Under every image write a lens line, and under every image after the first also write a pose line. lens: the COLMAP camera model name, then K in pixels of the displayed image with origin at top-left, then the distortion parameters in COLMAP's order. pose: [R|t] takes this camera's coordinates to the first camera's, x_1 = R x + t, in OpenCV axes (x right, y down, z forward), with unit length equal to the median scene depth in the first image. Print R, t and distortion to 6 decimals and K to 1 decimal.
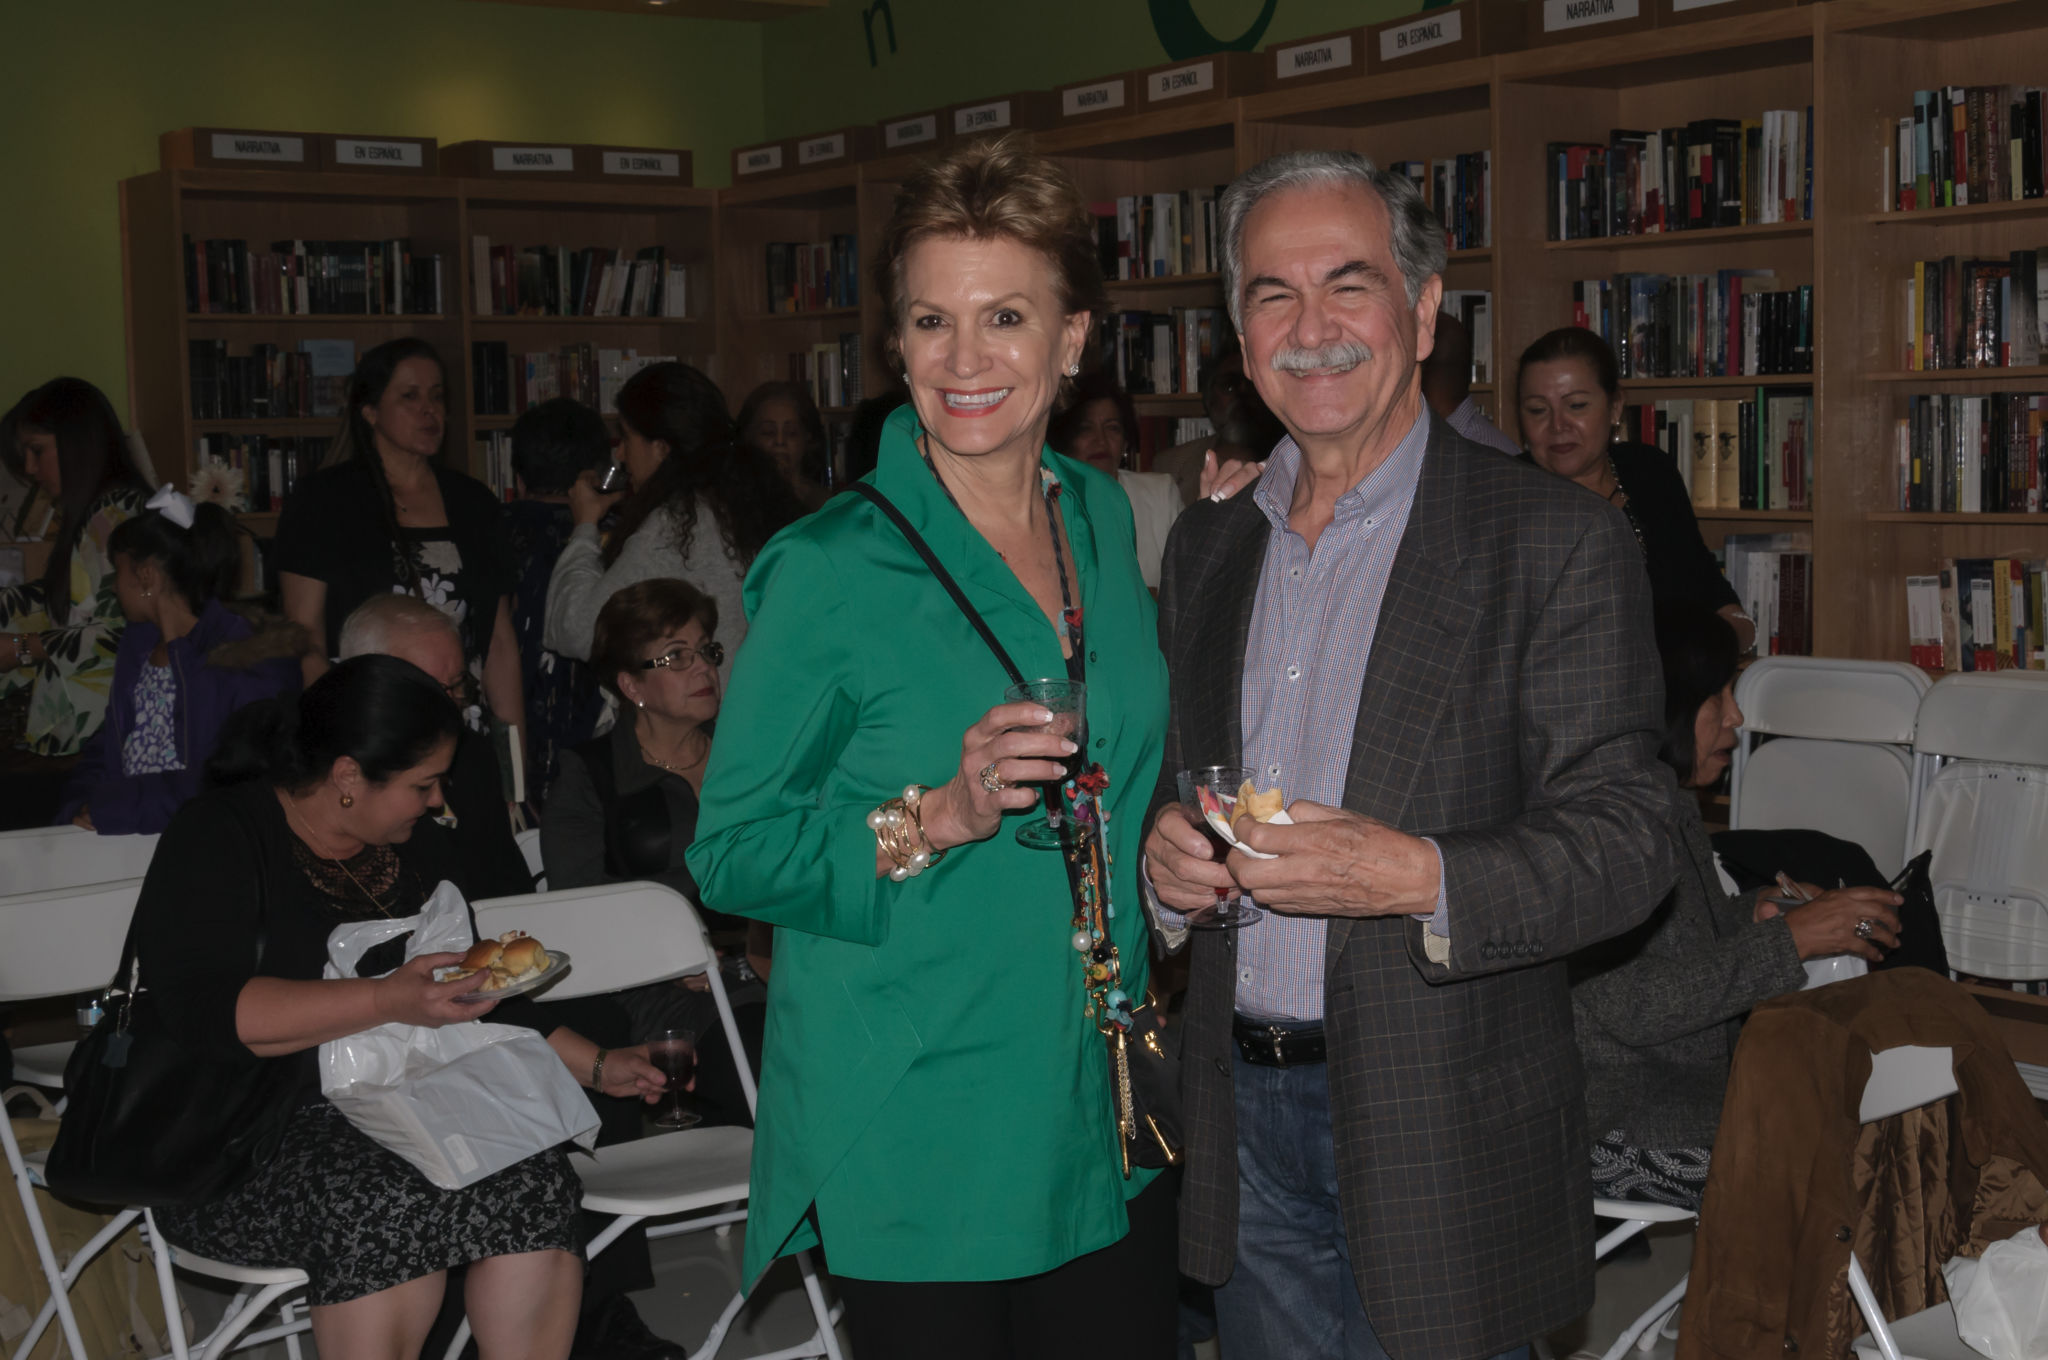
lens RADIAL K [[2786.0, 0, 1024.0], [0, 2786.0, 680.0], [0, 0, 1]] dist [0.016066, -0.040255]
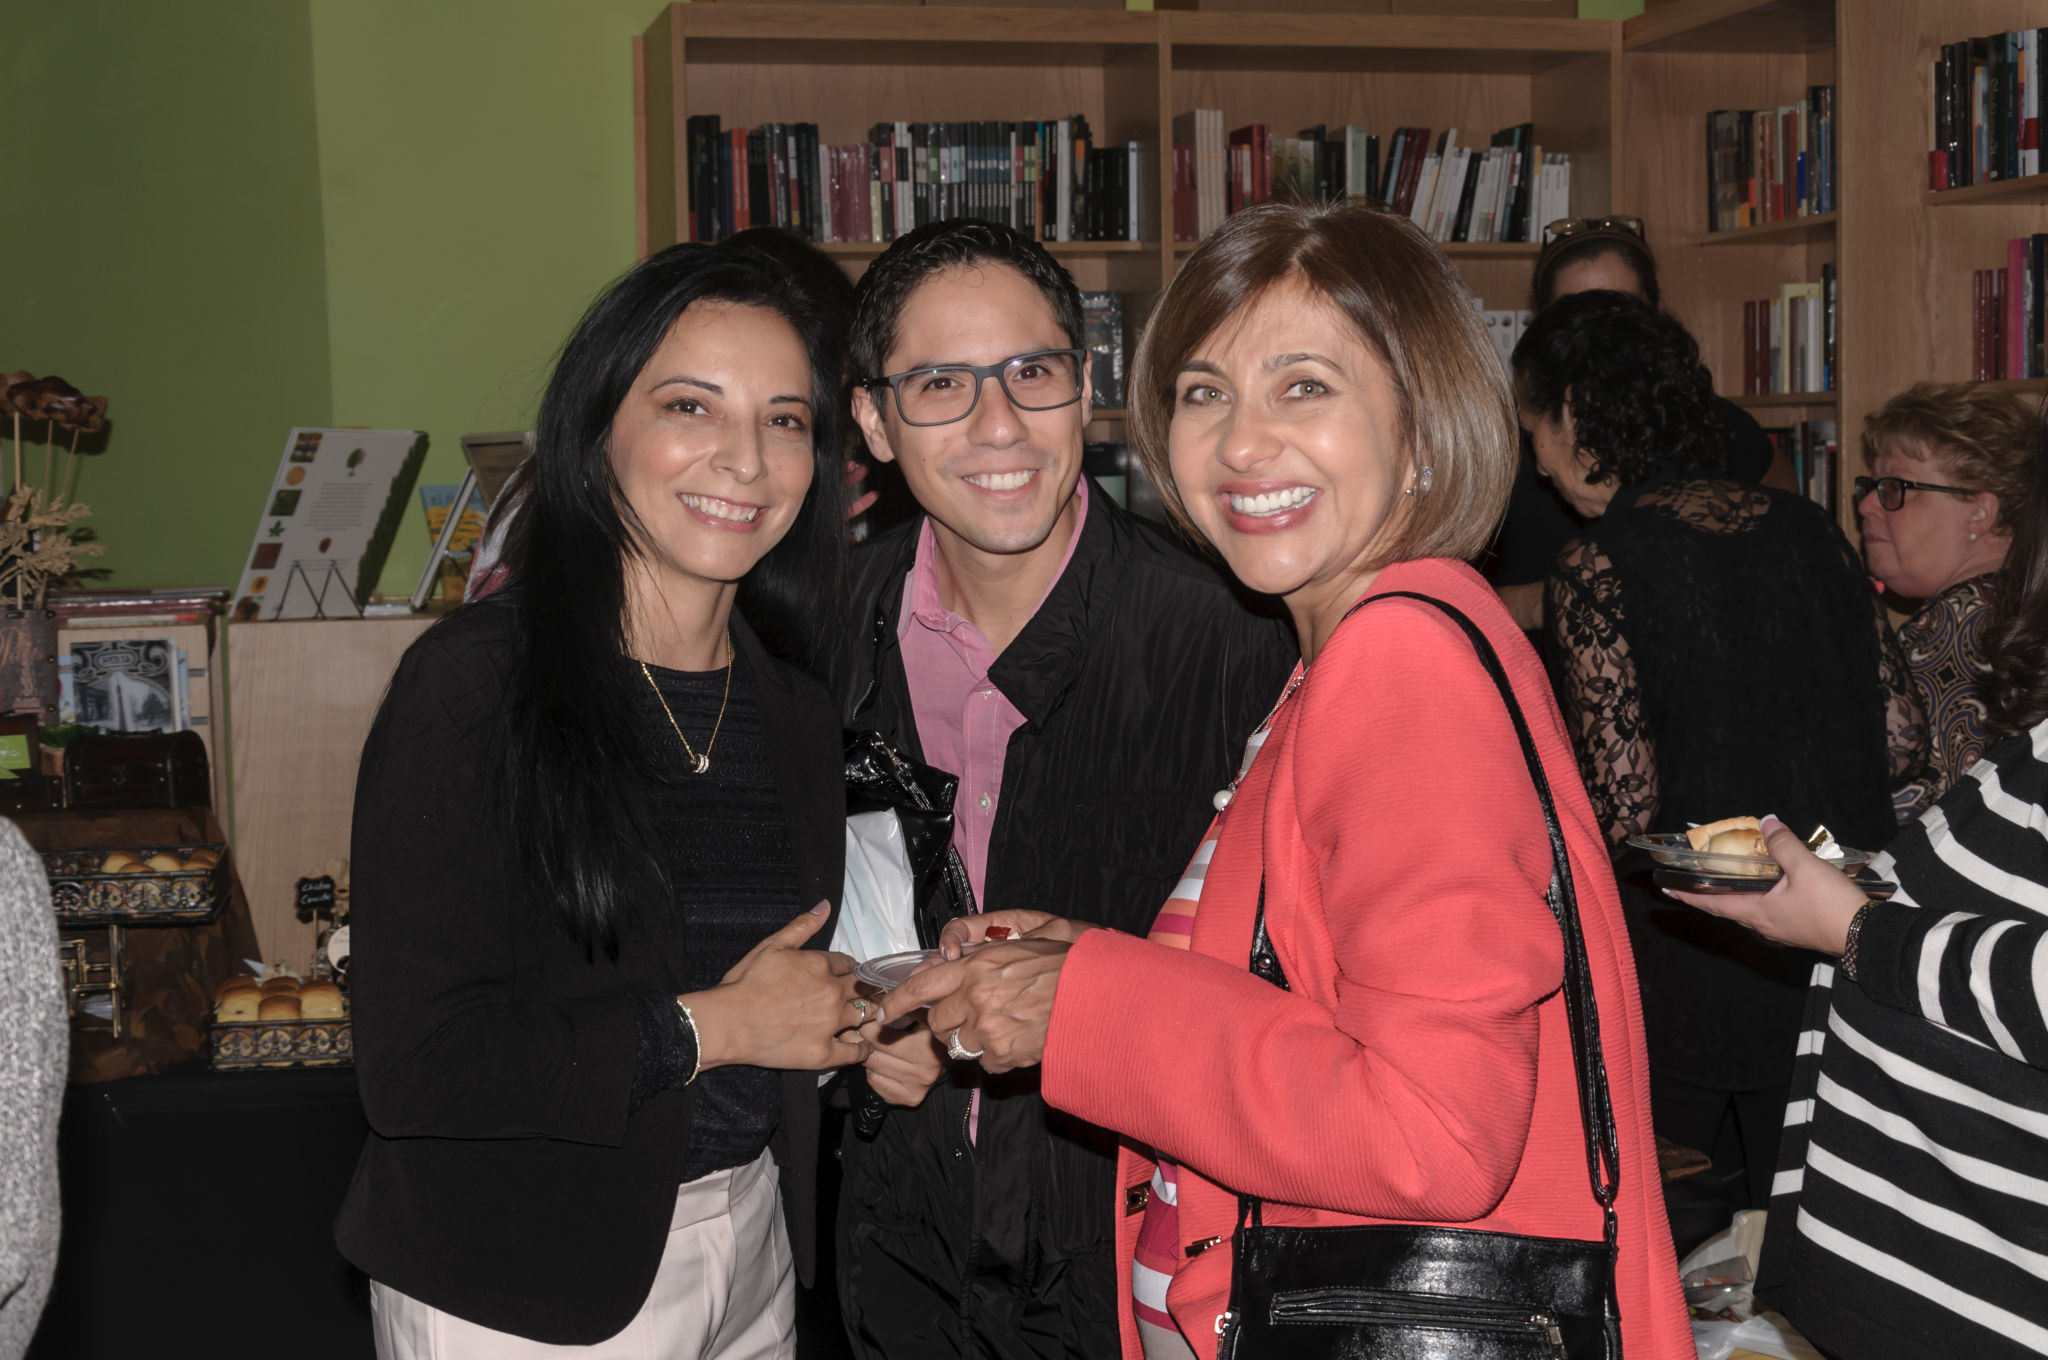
lens RADIAL K [[3155.5, 0, 1024.0], [0, 3155.5, 680.0], [0, 0, 1]] dist [-0.012284, -0.036266]
pose [[0.926881, 0.029104, -0.374225, 0.026672], [-0.035100, 0.999341, -0.009217, -0.030488], [0.373710, 0.021678, 0.927292, 0.374802]]
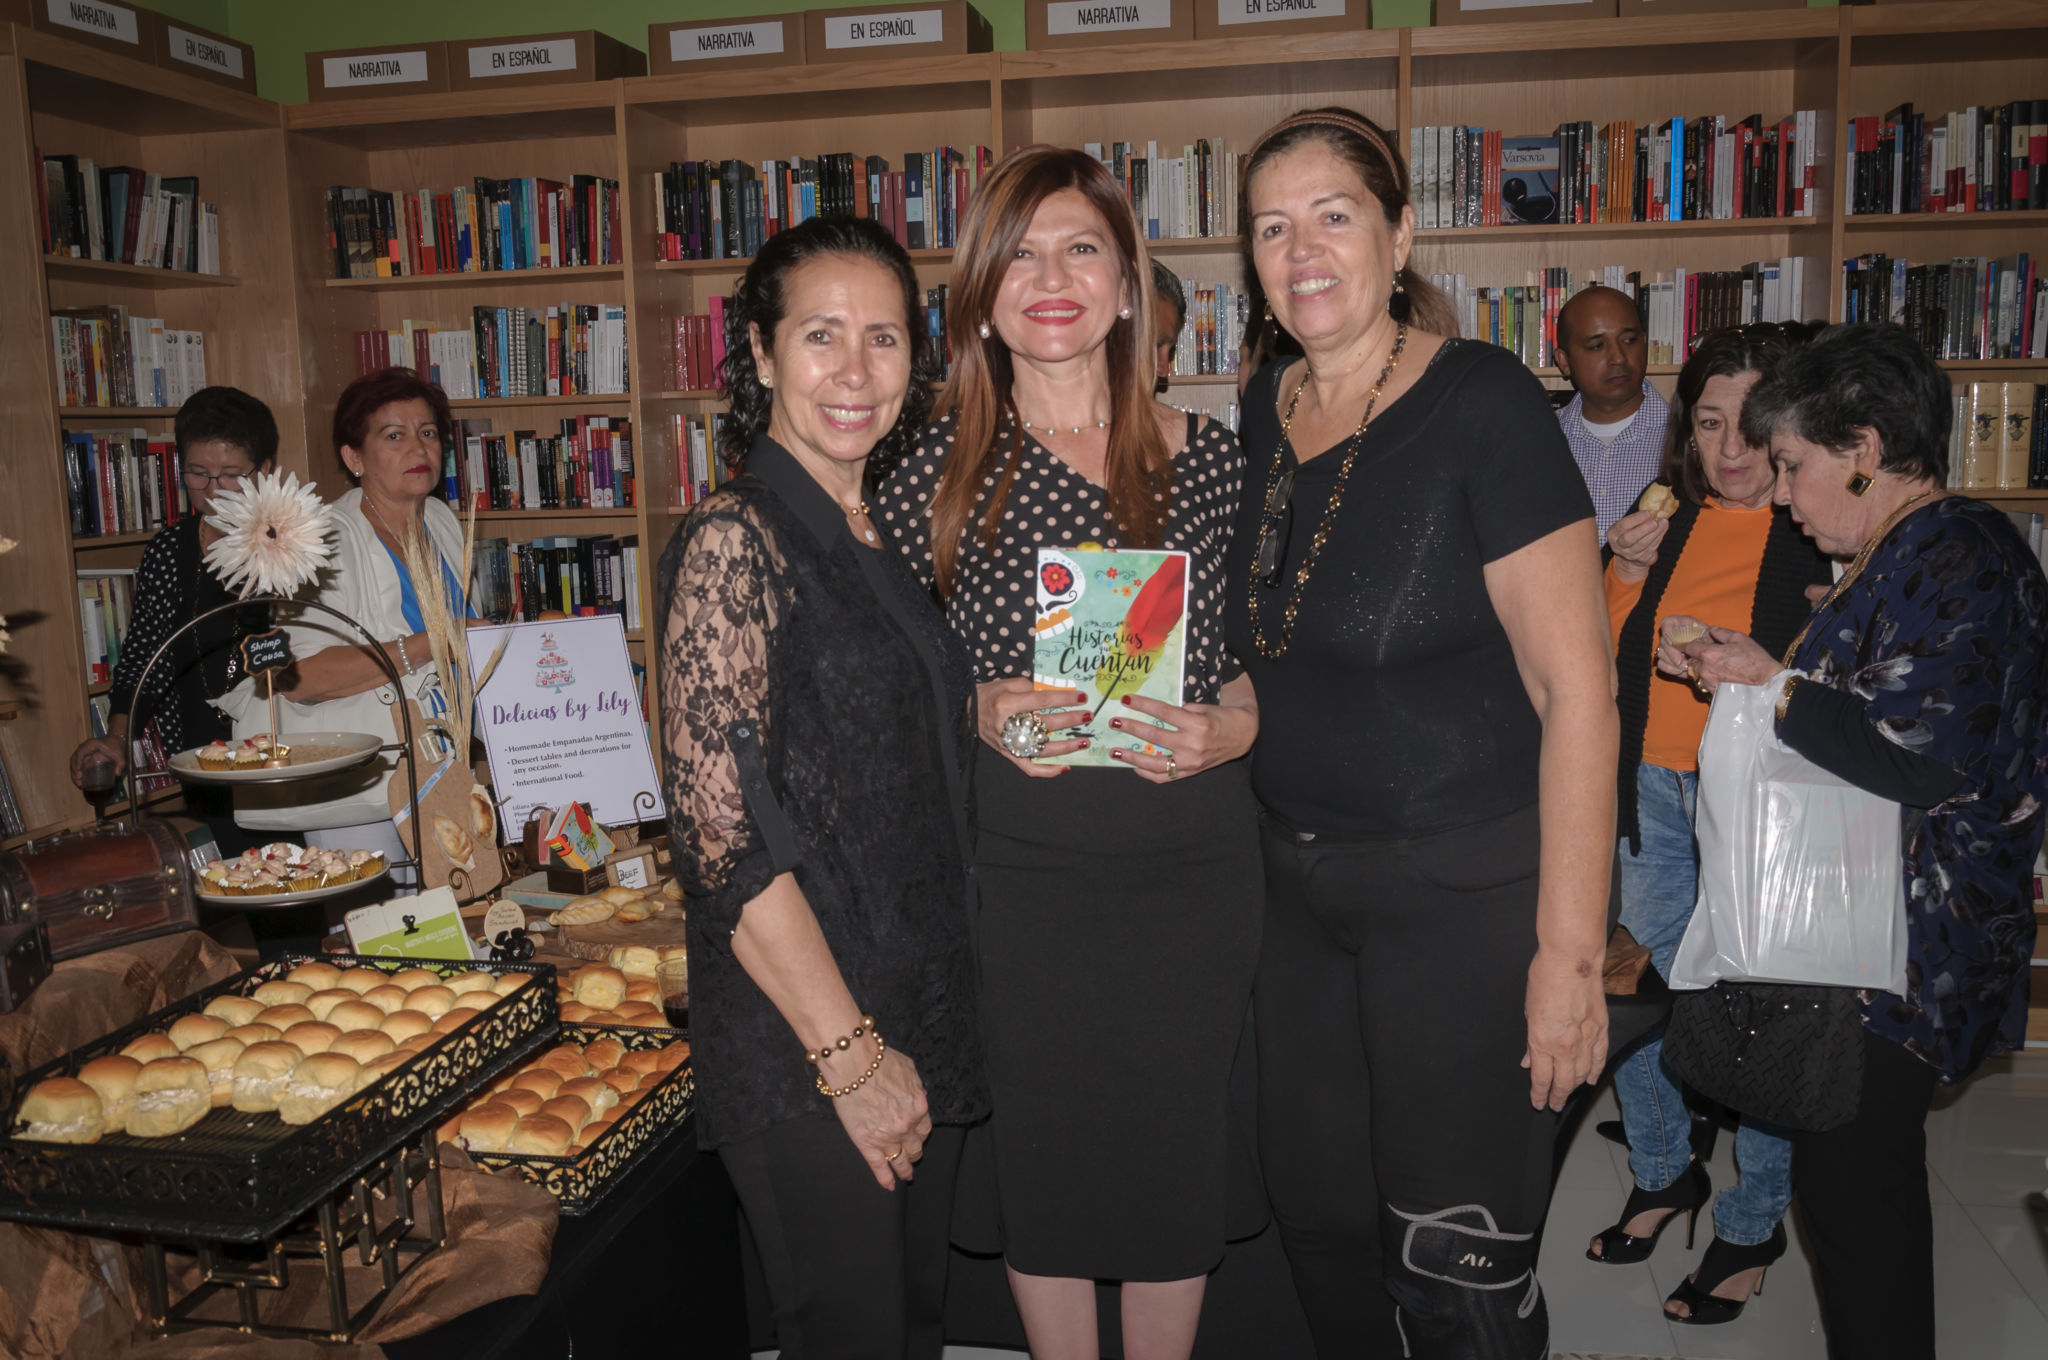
lens RADIAL K [[1781.8, 0, 1024.0], [0, 1781.8, 680.0], [0, 0, 1]] dist [-0.079514, 0.082557]
pose [[0.711599, -0.099227, 0.695544, -0.334811], [0.072478, 0.995063, 0.067805, -0.044160], [-0.698838, 0.002162, 0.715277, 0.570599]]
